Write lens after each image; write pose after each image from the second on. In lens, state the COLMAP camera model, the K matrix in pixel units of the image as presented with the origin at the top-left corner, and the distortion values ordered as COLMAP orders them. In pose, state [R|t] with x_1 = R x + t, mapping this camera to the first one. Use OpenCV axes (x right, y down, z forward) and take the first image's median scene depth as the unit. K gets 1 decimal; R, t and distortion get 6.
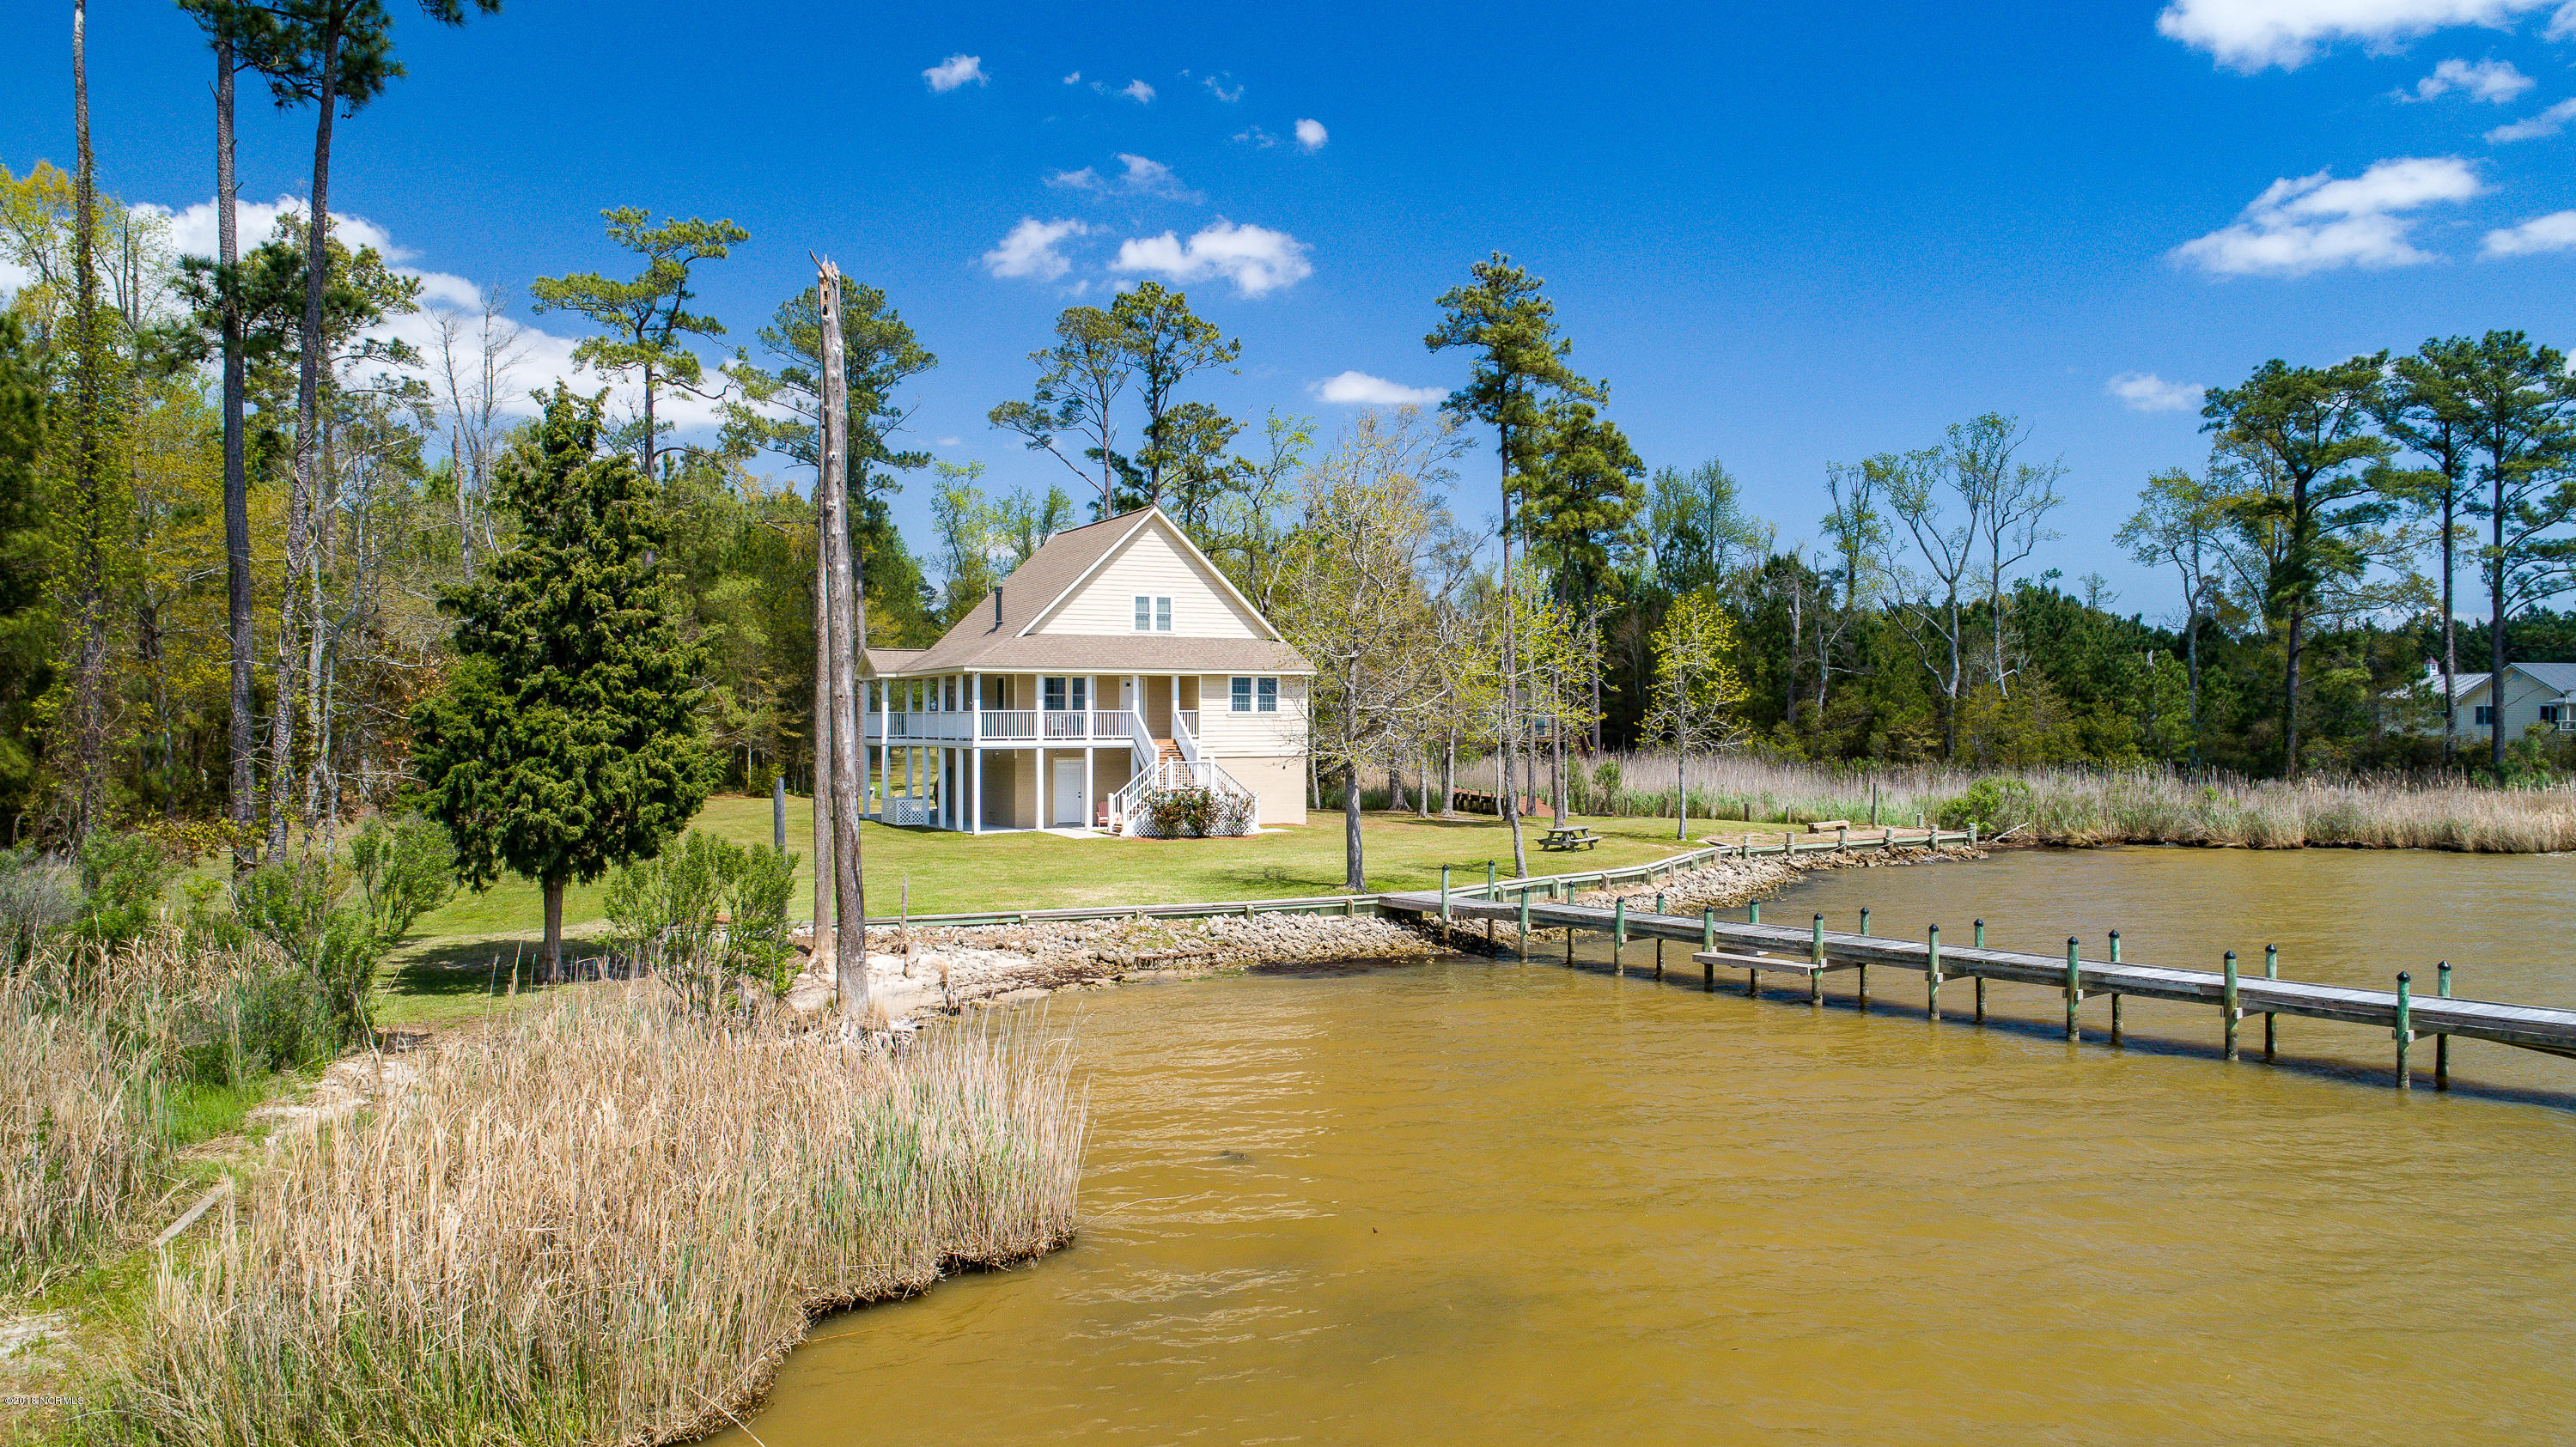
lens RADIAL K [[1740.6, 0, 1291.3], [0, 1740.6, 720.9], [0, 0, 1]] dist [-0.010730, 0.008759]
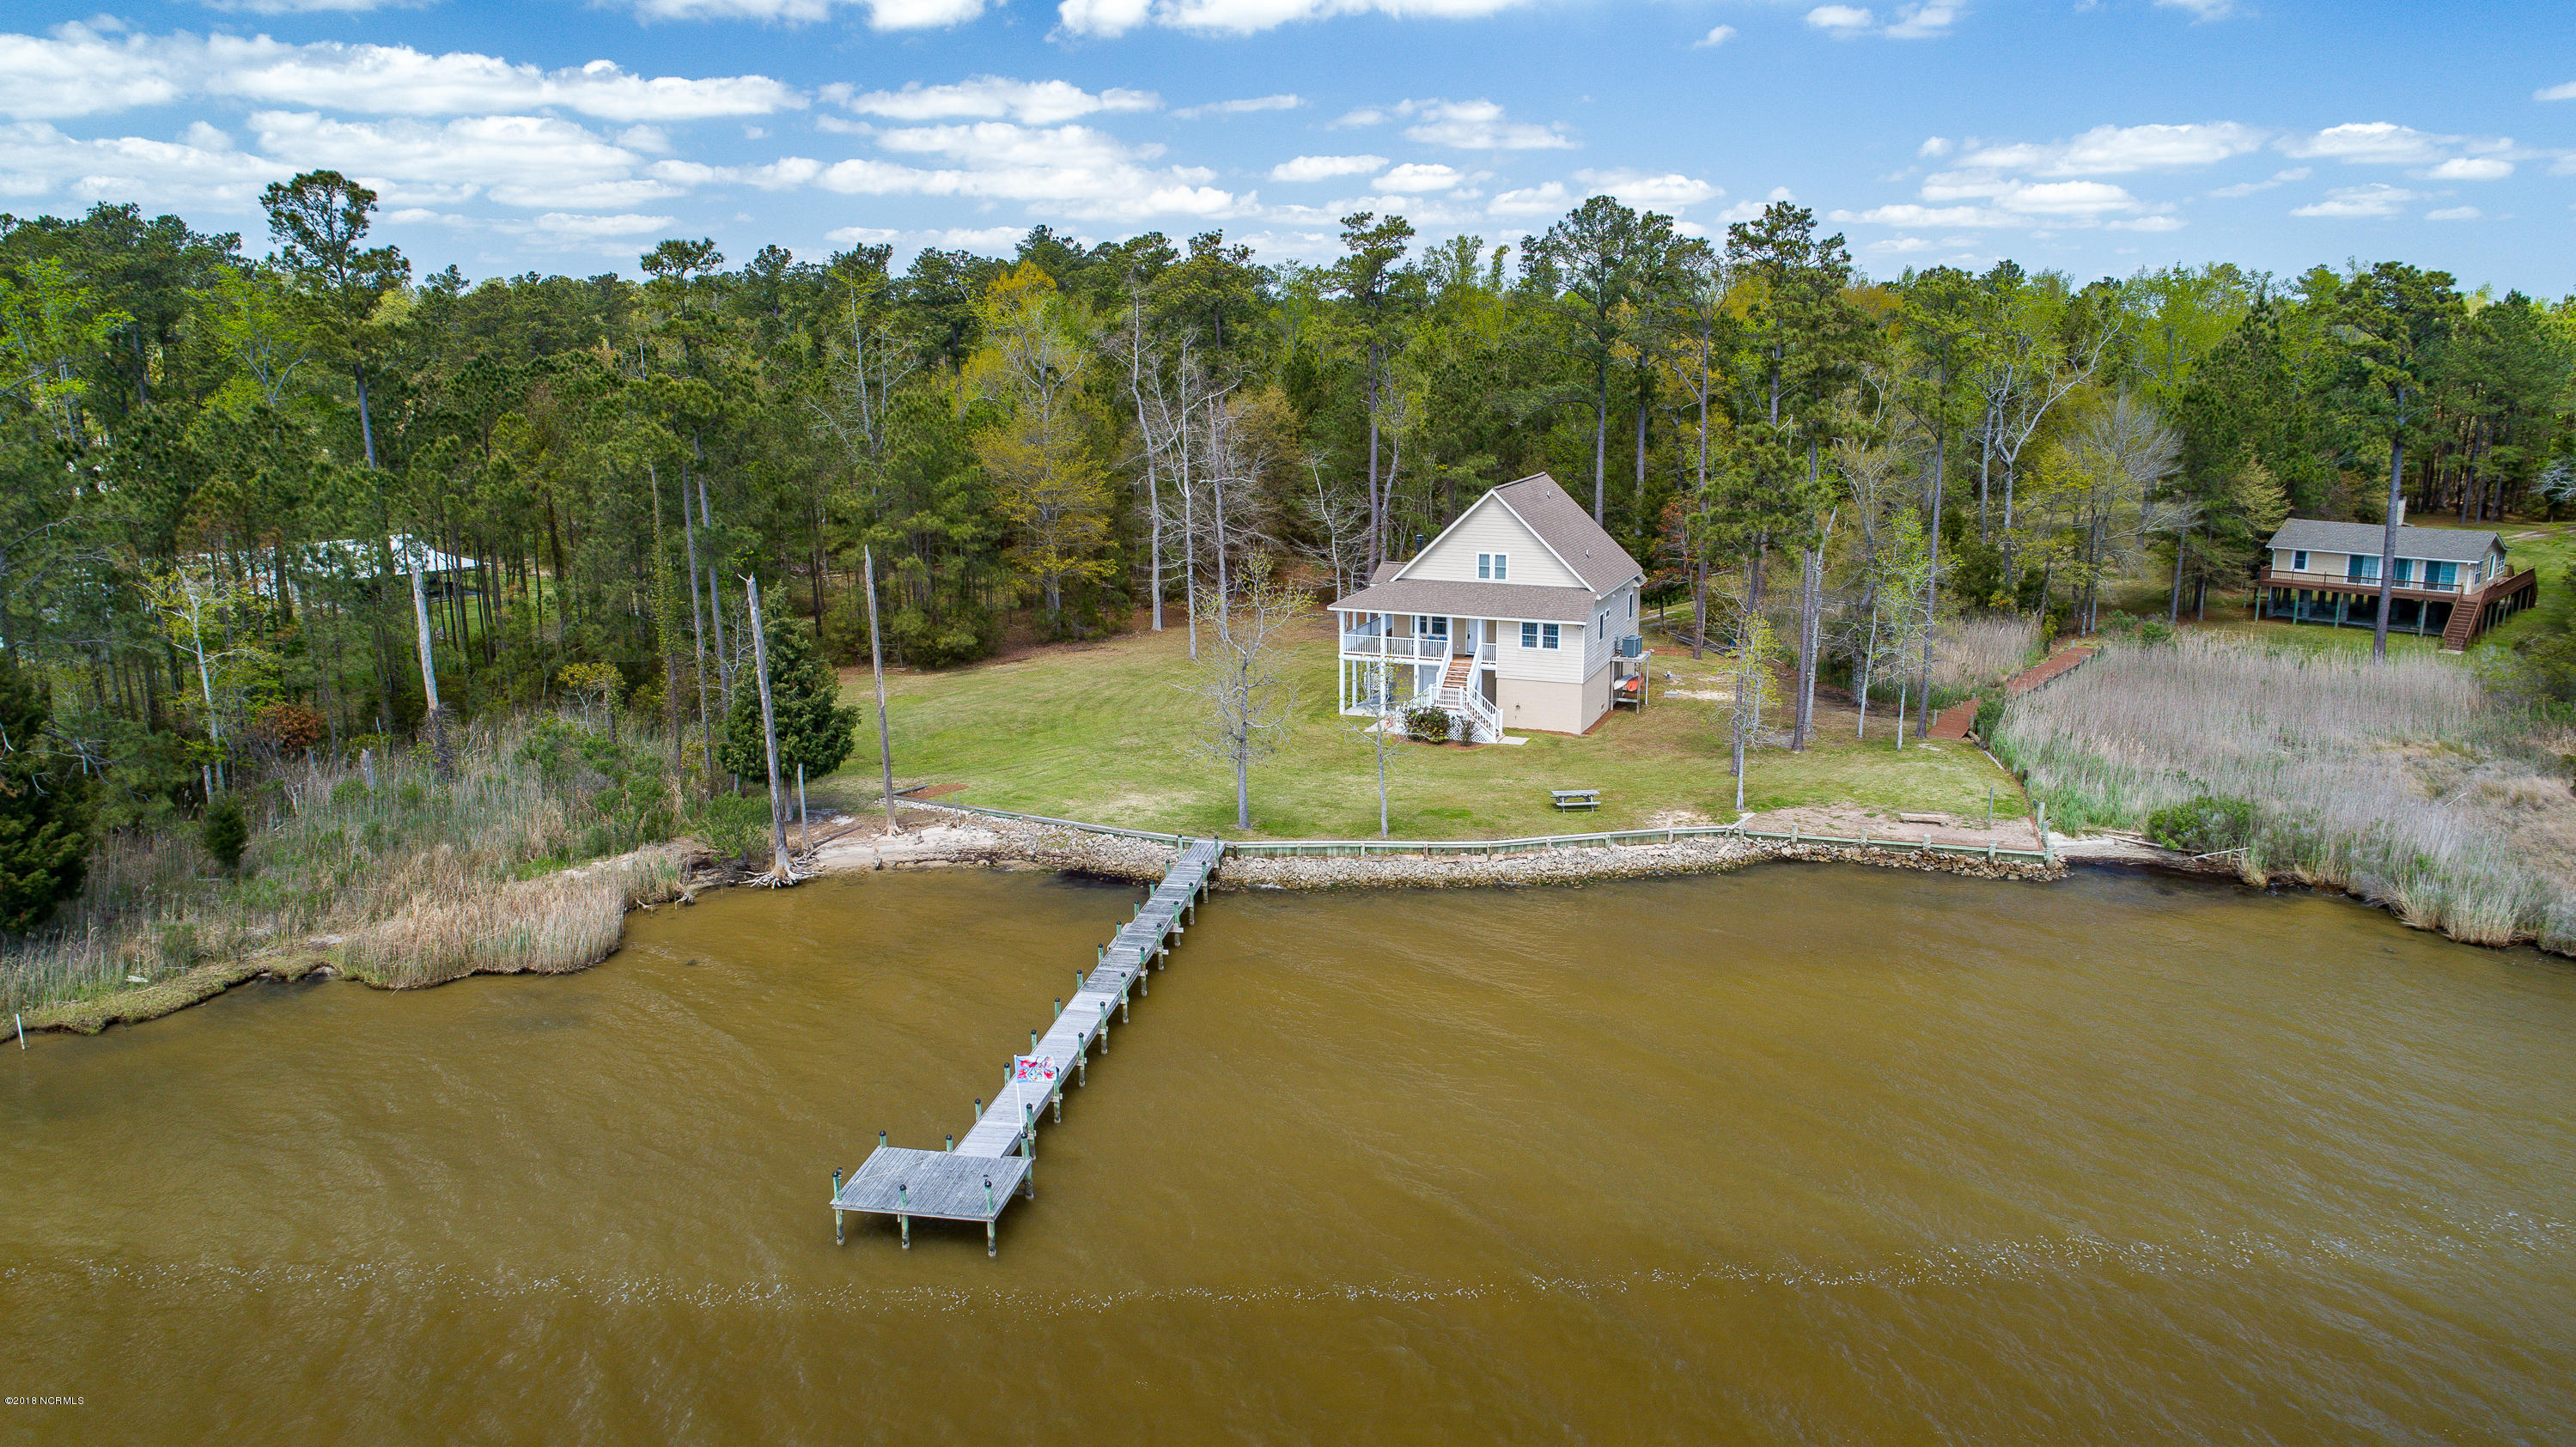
lens RADIAL K [[1711.9, 0, 1280.2], [0, 1711.9, 713.4], [0, 0, 1]] dist [-0.003469, -0.001056]
pose [[0.648685, 0.163352, -0.743320, 0.832701], [0.003048, 0.976128, 0.217174, -0.241644], [0.761051, -0.143143, 0.632702, 0.001016]]
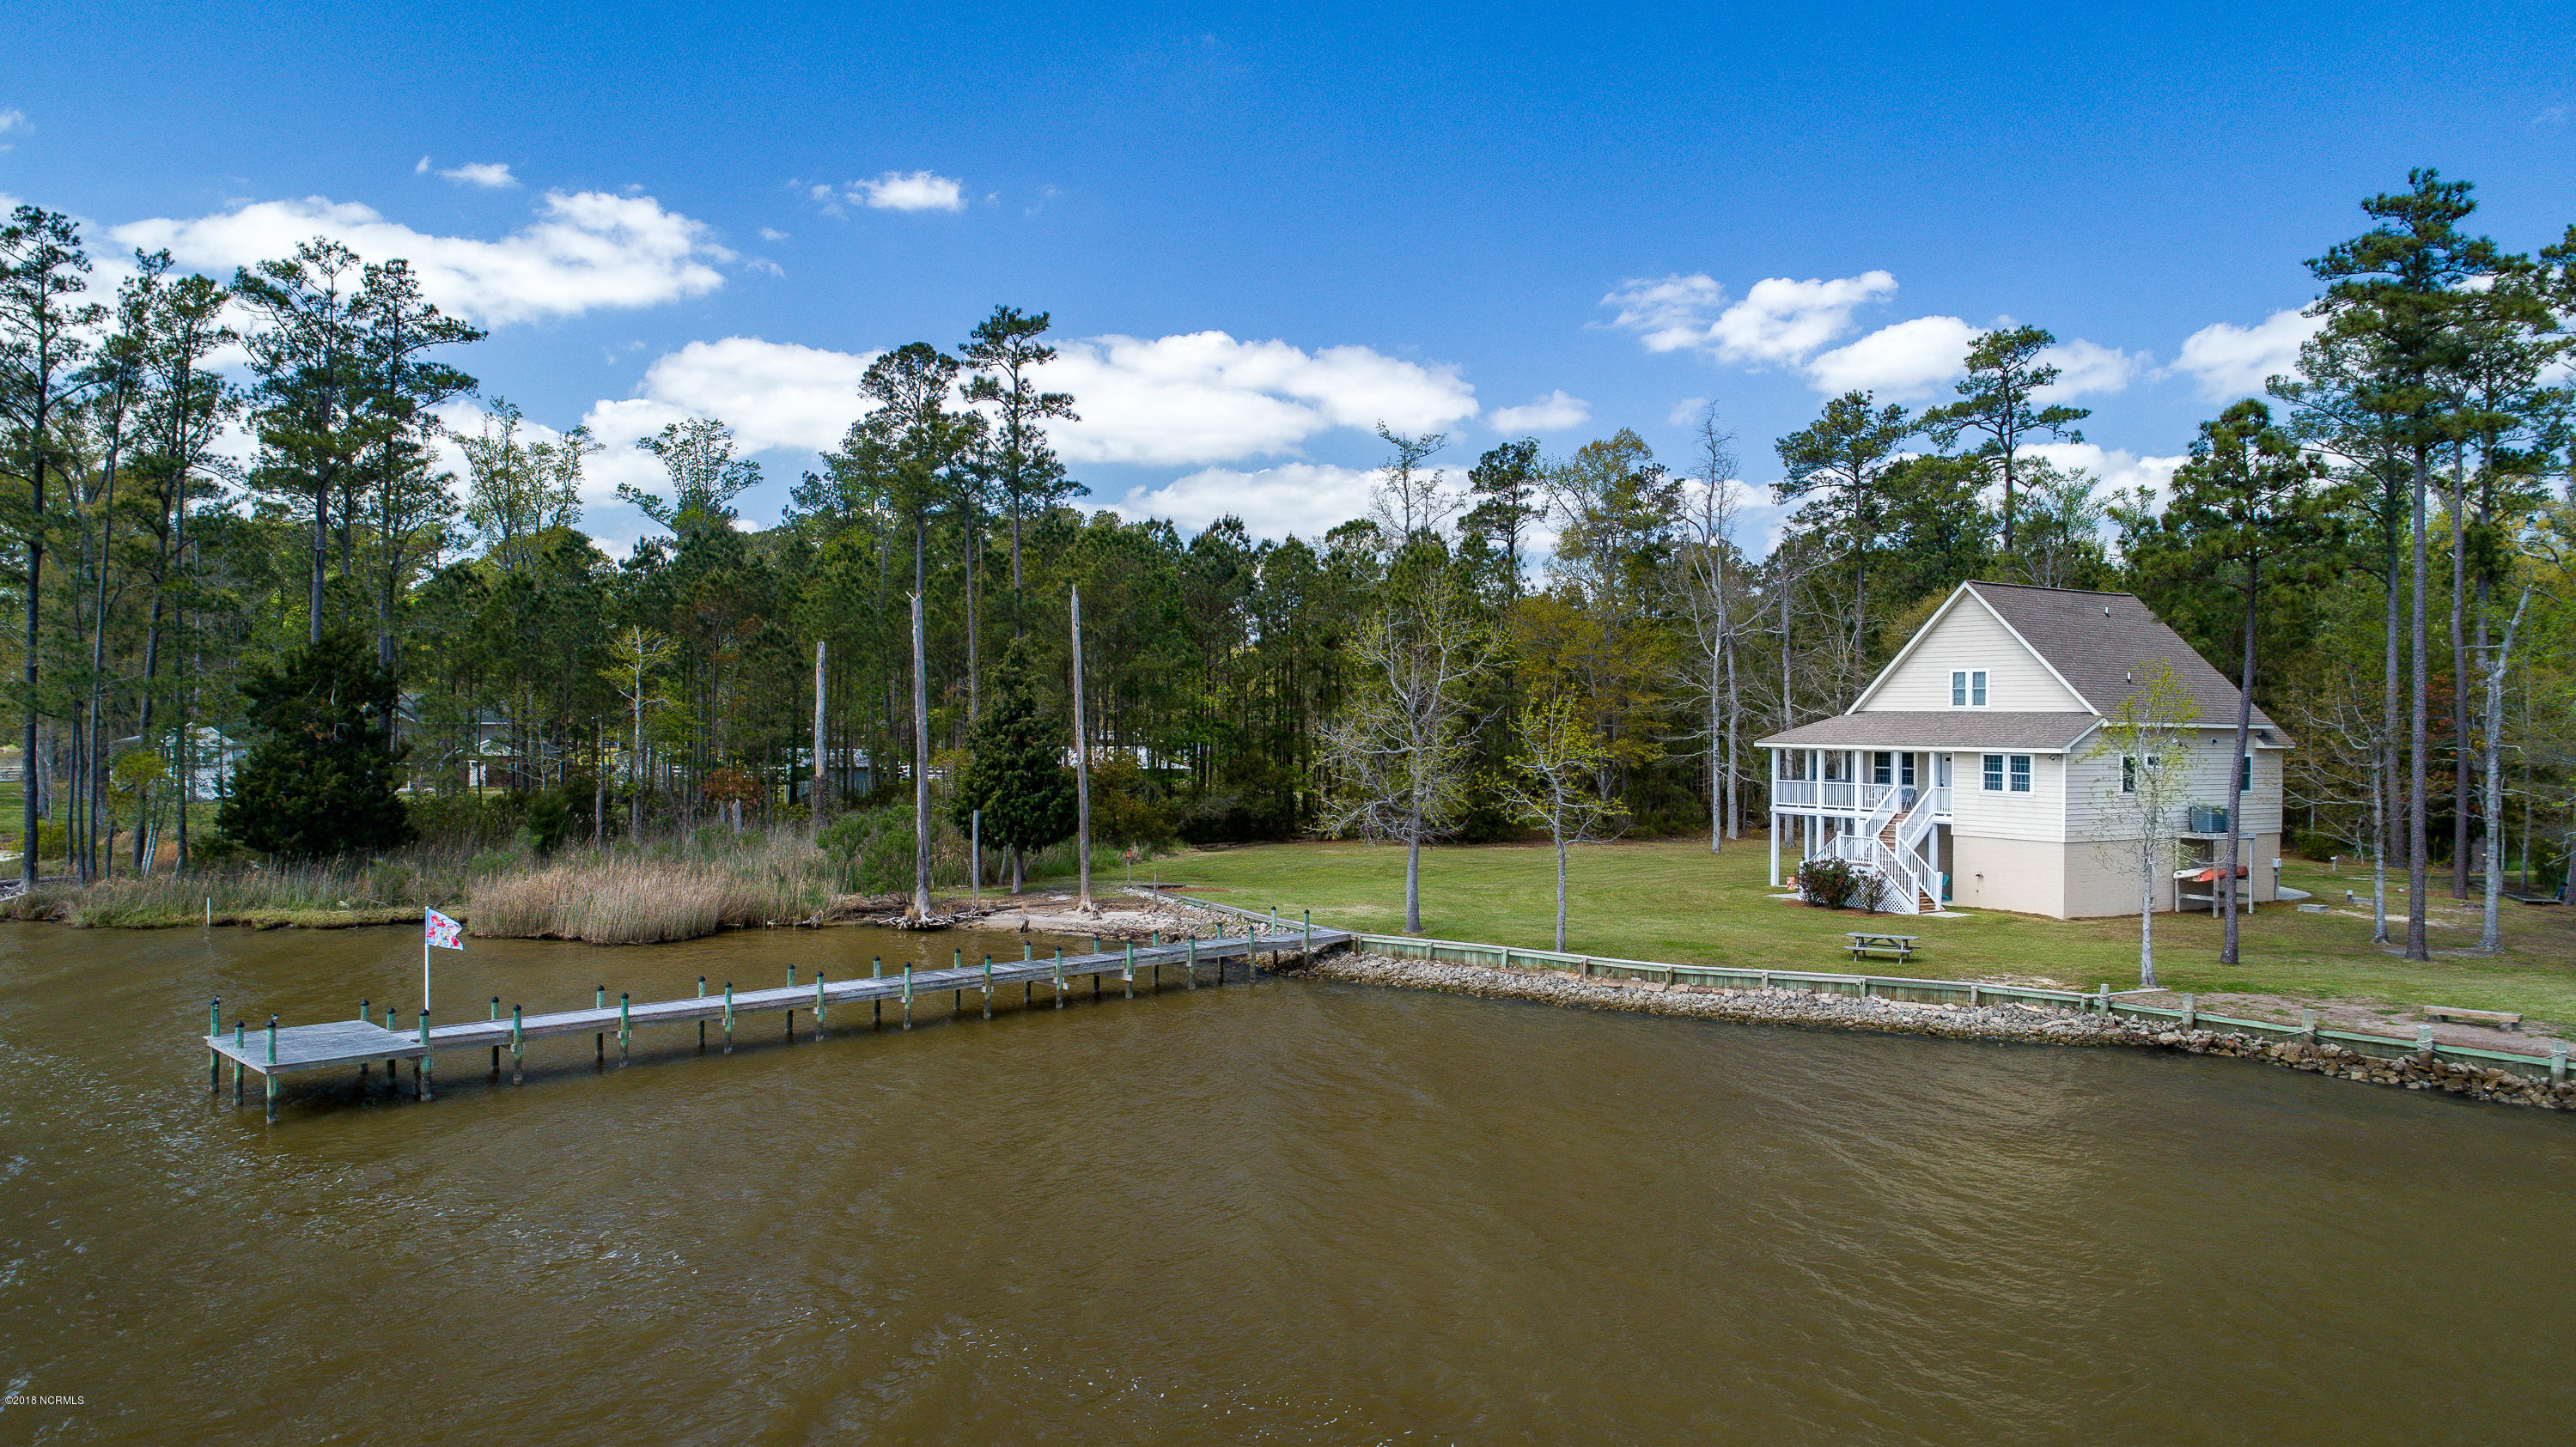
lens RADIAL K [[1723.5, 0, 1295.9], [0, 1723.5, 719.3], [0, 0, 1]] dist [-0.001991, 0.003023]
pose [[0.102986, 0.002906, -0.994679, 0.860304], [-0.011962, 0.999927, 0.001682, -0.040934], [0.994611, 0.011726, 0.103013, 0.513266]]
